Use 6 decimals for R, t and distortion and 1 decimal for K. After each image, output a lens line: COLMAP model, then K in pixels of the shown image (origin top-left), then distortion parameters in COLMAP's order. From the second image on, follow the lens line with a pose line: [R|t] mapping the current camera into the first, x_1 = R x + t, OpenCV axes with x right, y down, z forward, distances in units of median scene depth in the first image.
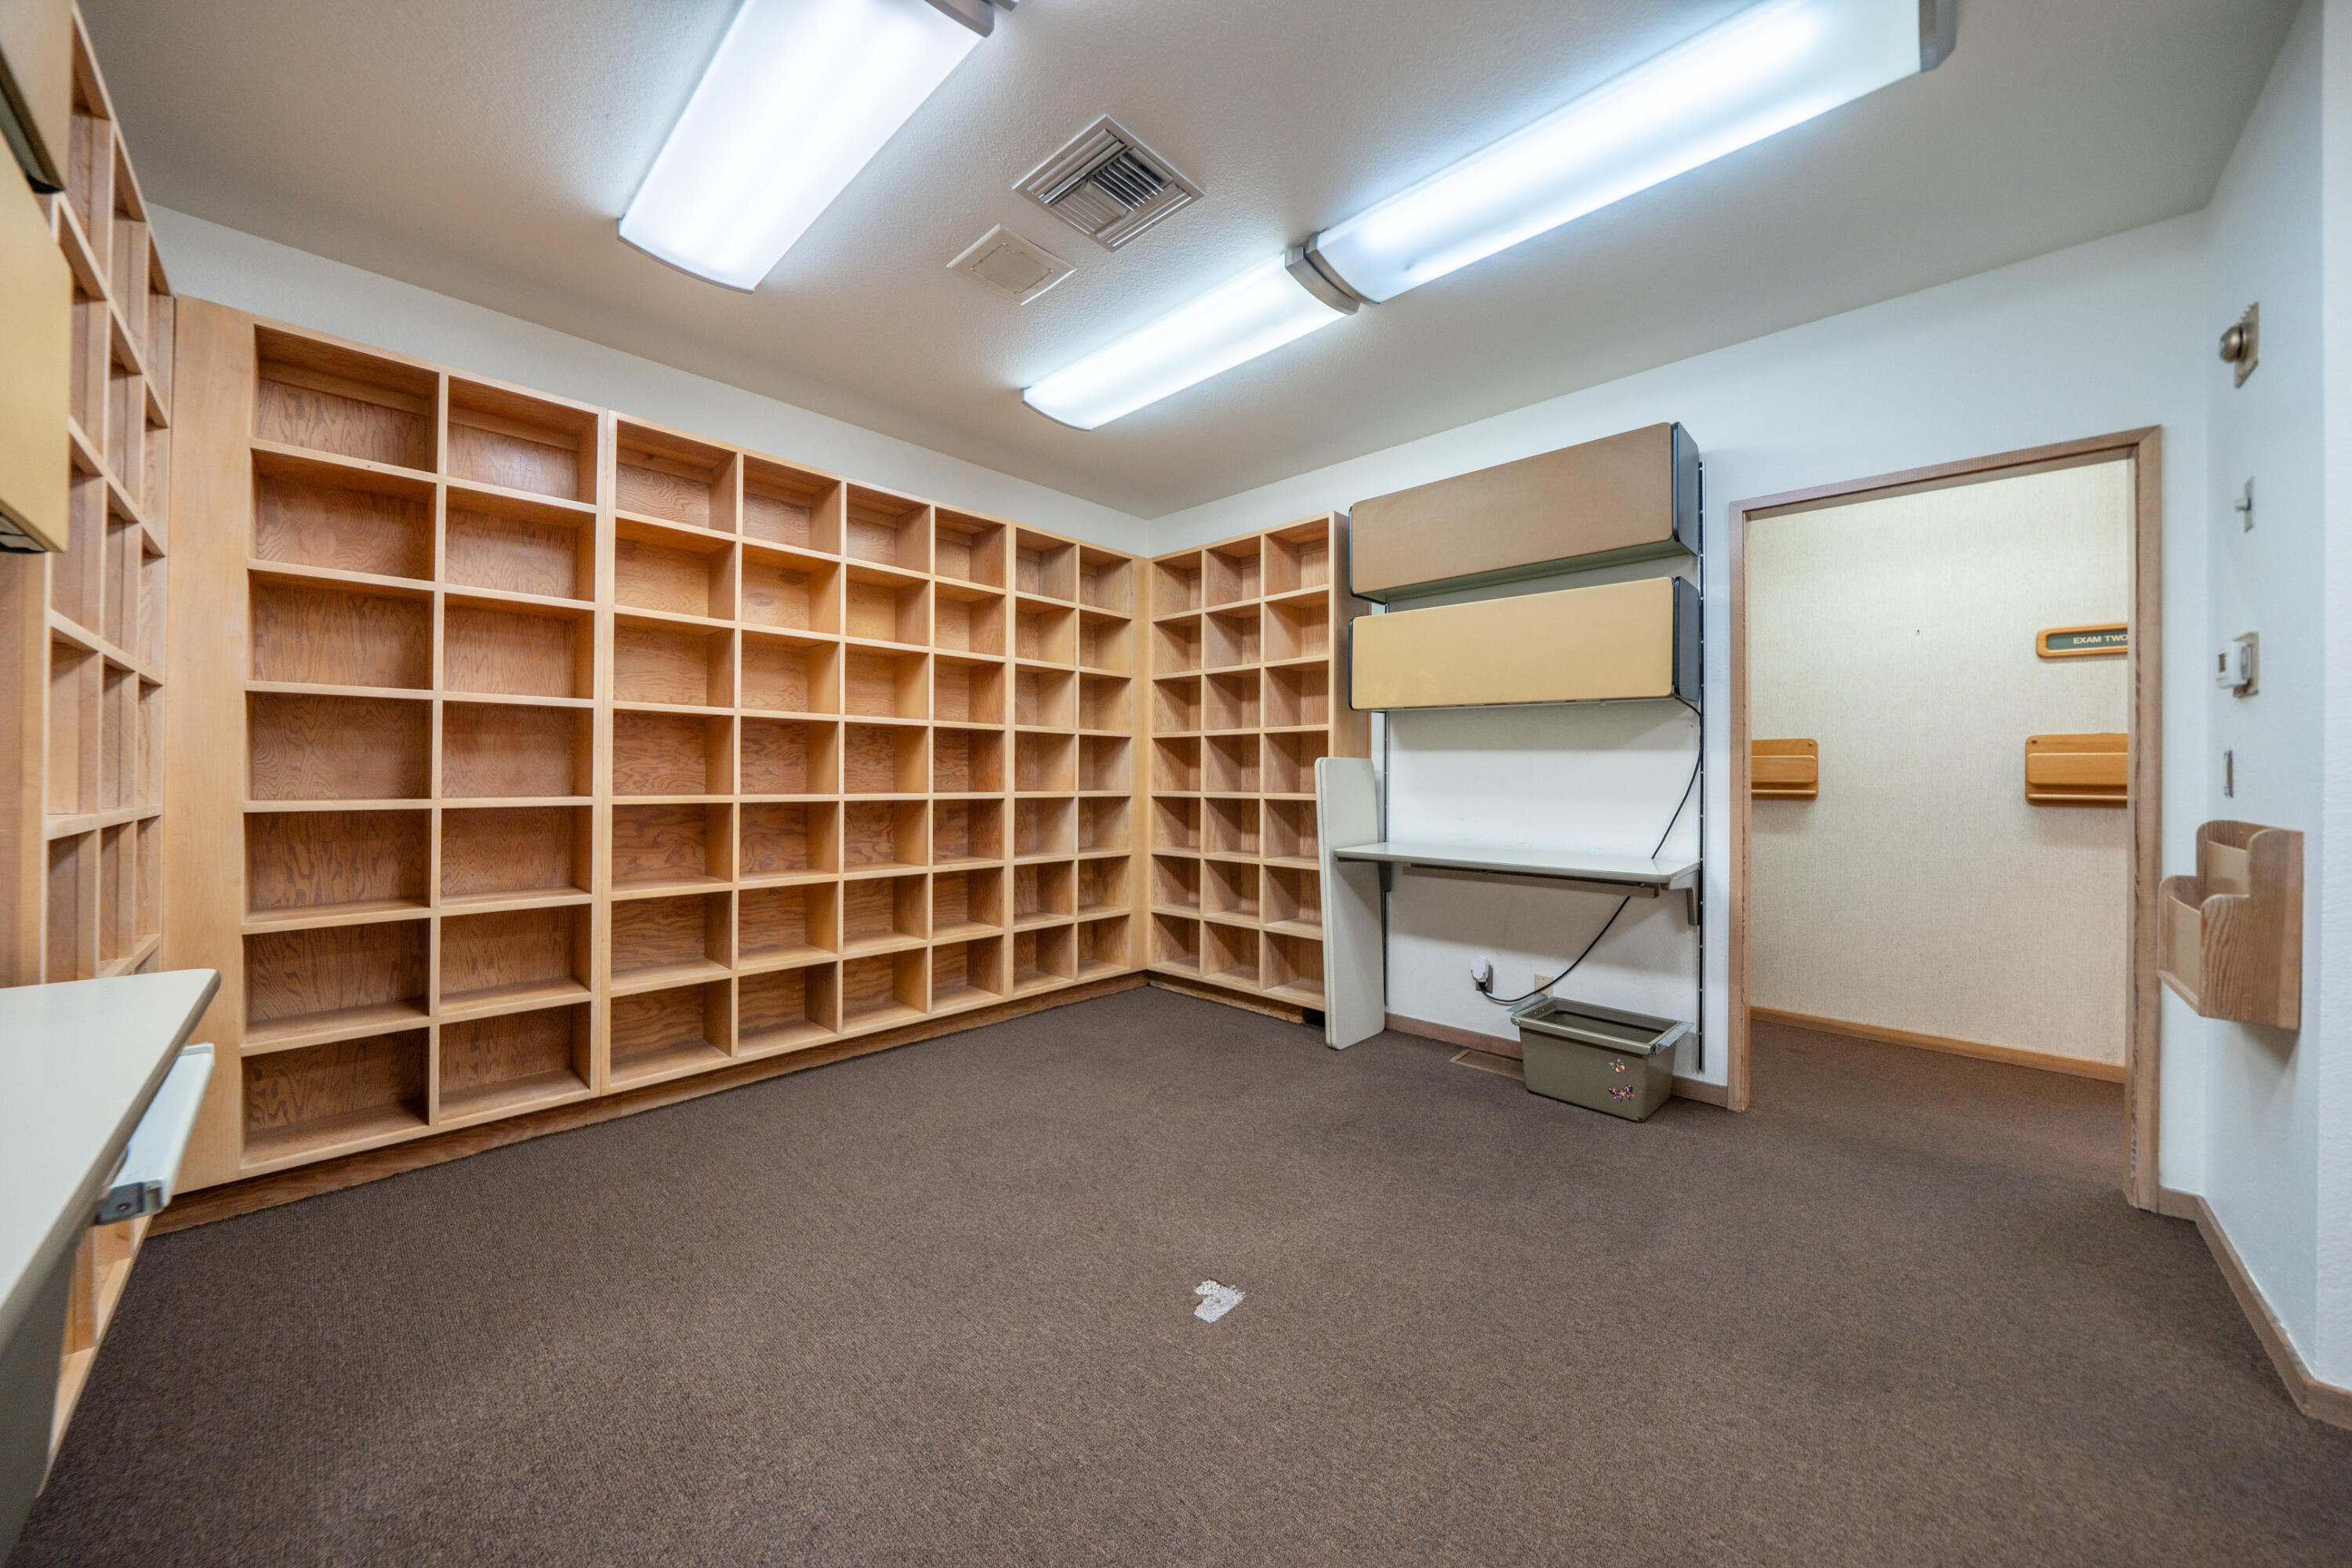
lens RADIAL K [[825.4, 0, 1161.3], [0, 825.4, 772.4], [0, 0, 1]] dist [-0.007137, -0.000049]
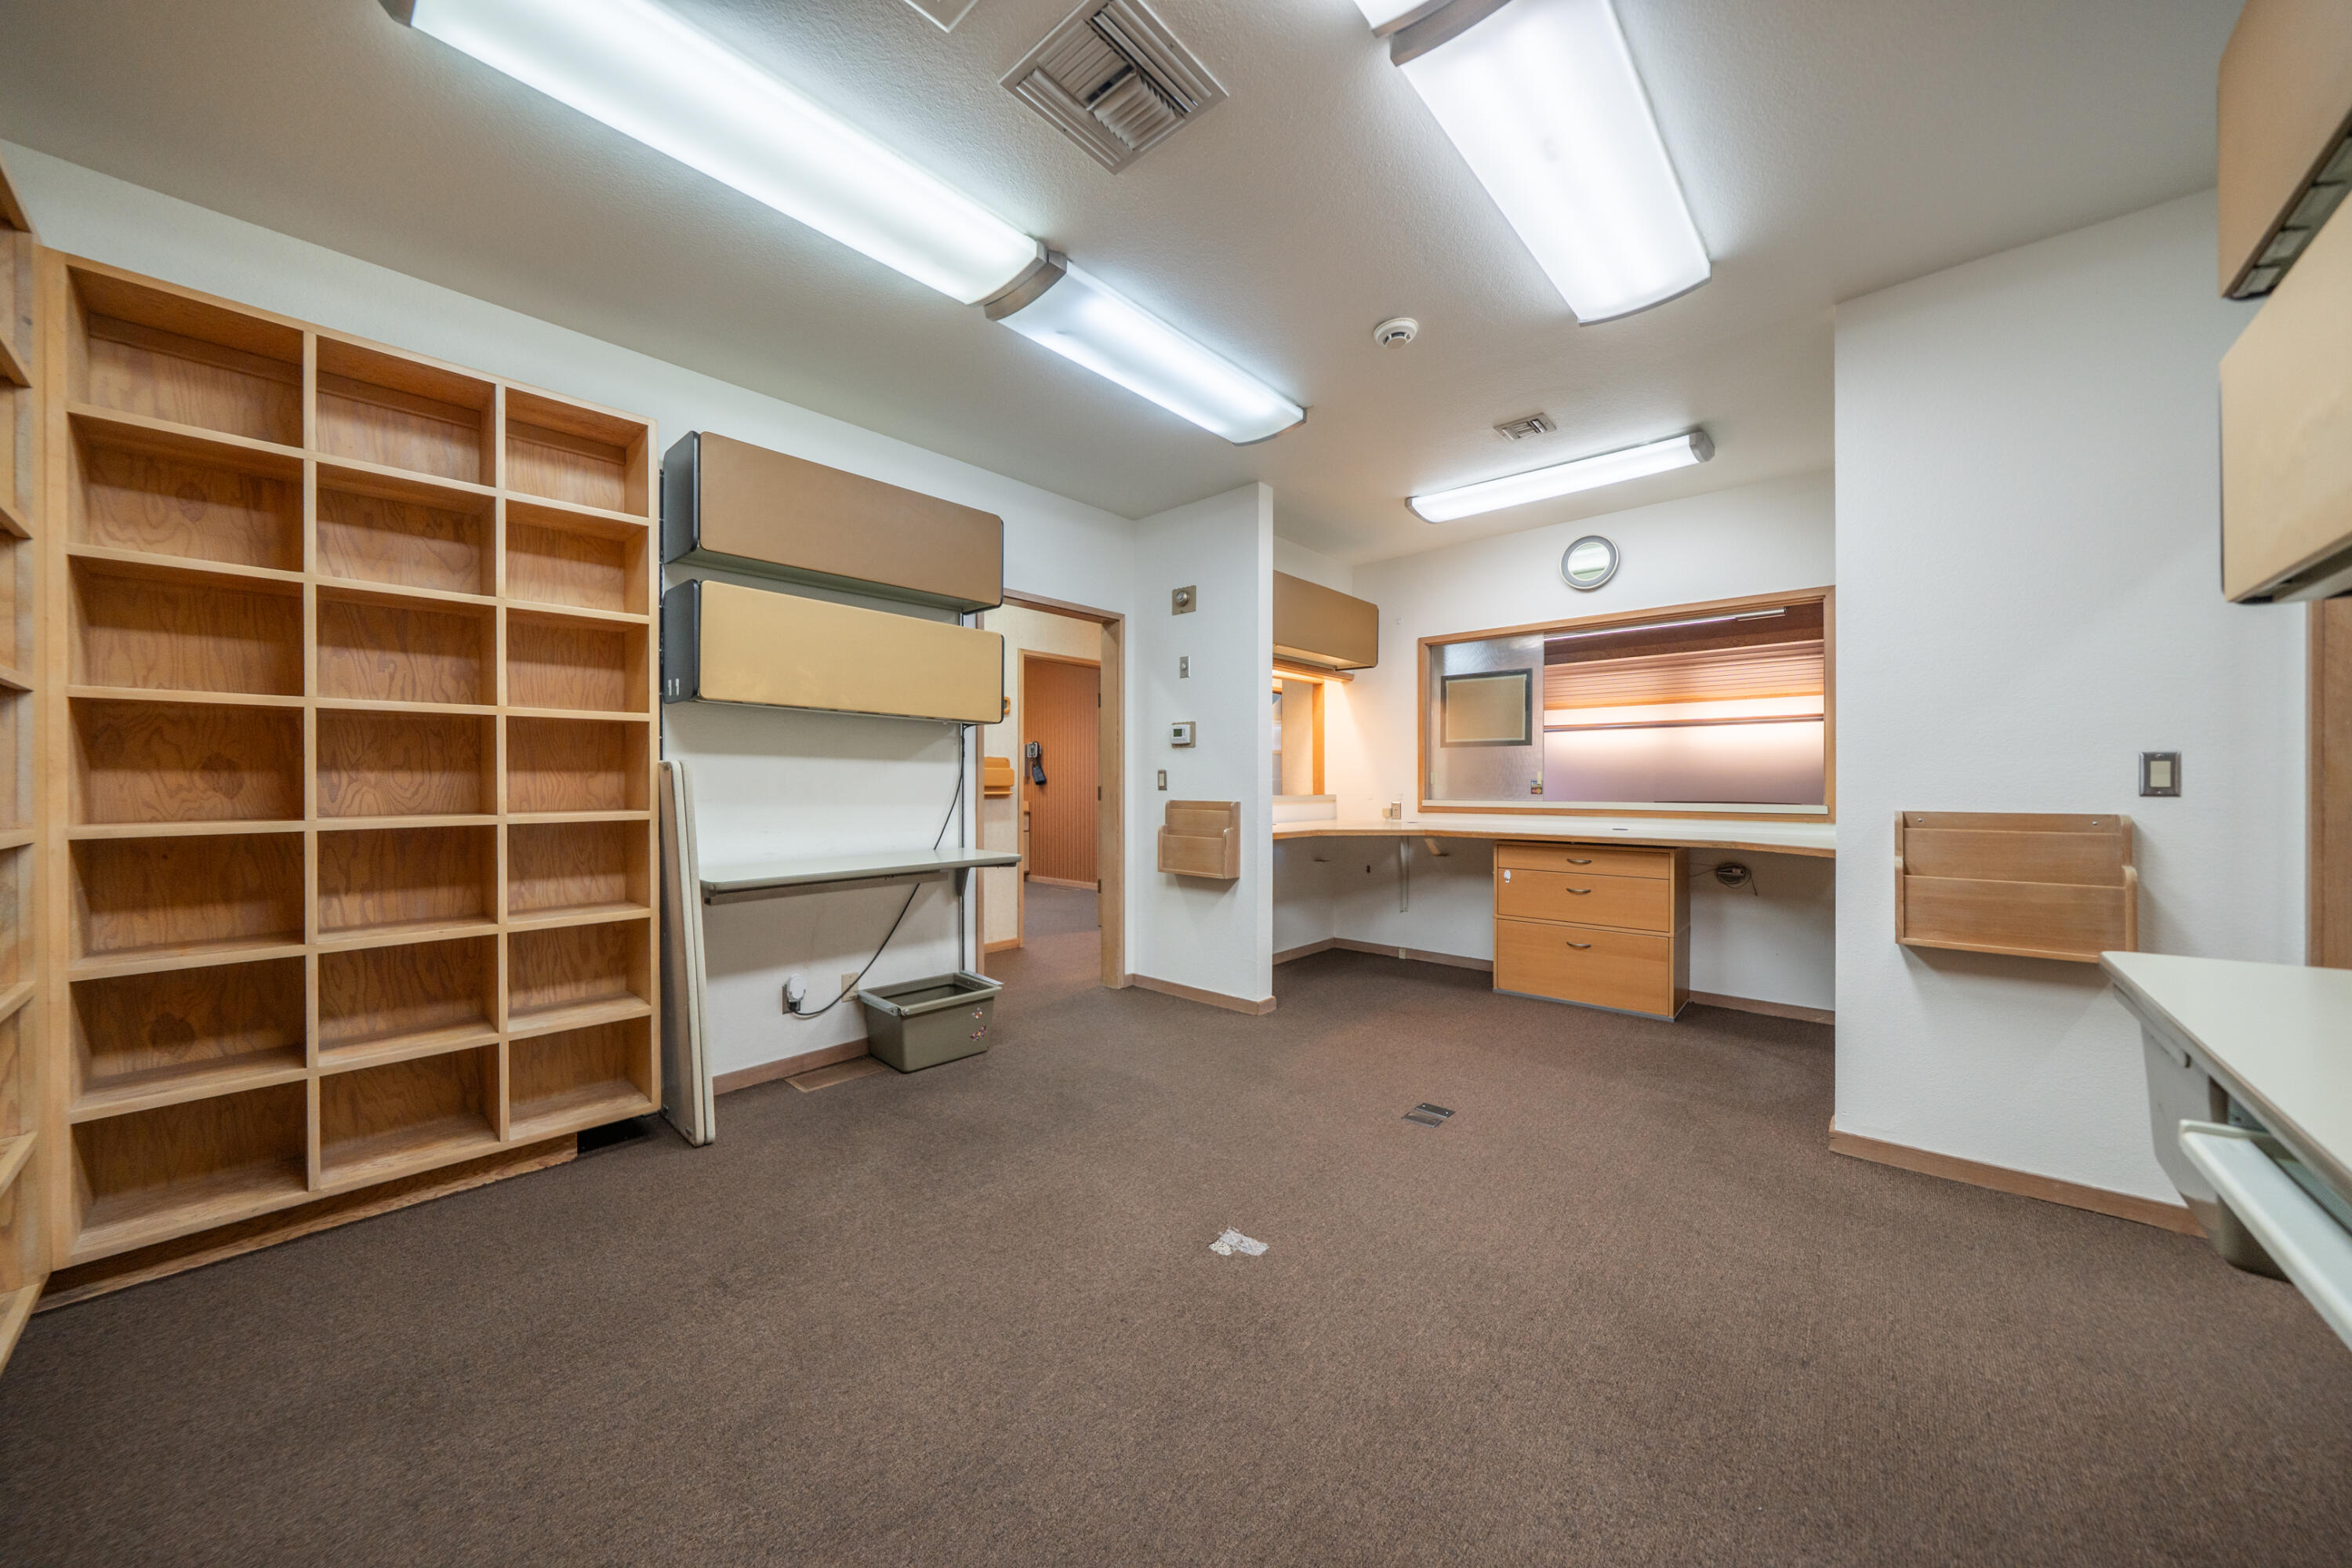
lens RADIAL K [[813.4, 0, 1176.0], [0, 813.4, 784.0], [0, 0, 1]] dist [-0.000388, 0.000026]
pose [[-0.044599, -0.008213, 0.998971, -0.607269], [0.000205, 0.999966, 0.008231, -0.003498], [-0.999005, 0.000572, -0.044596, 0.656355]]
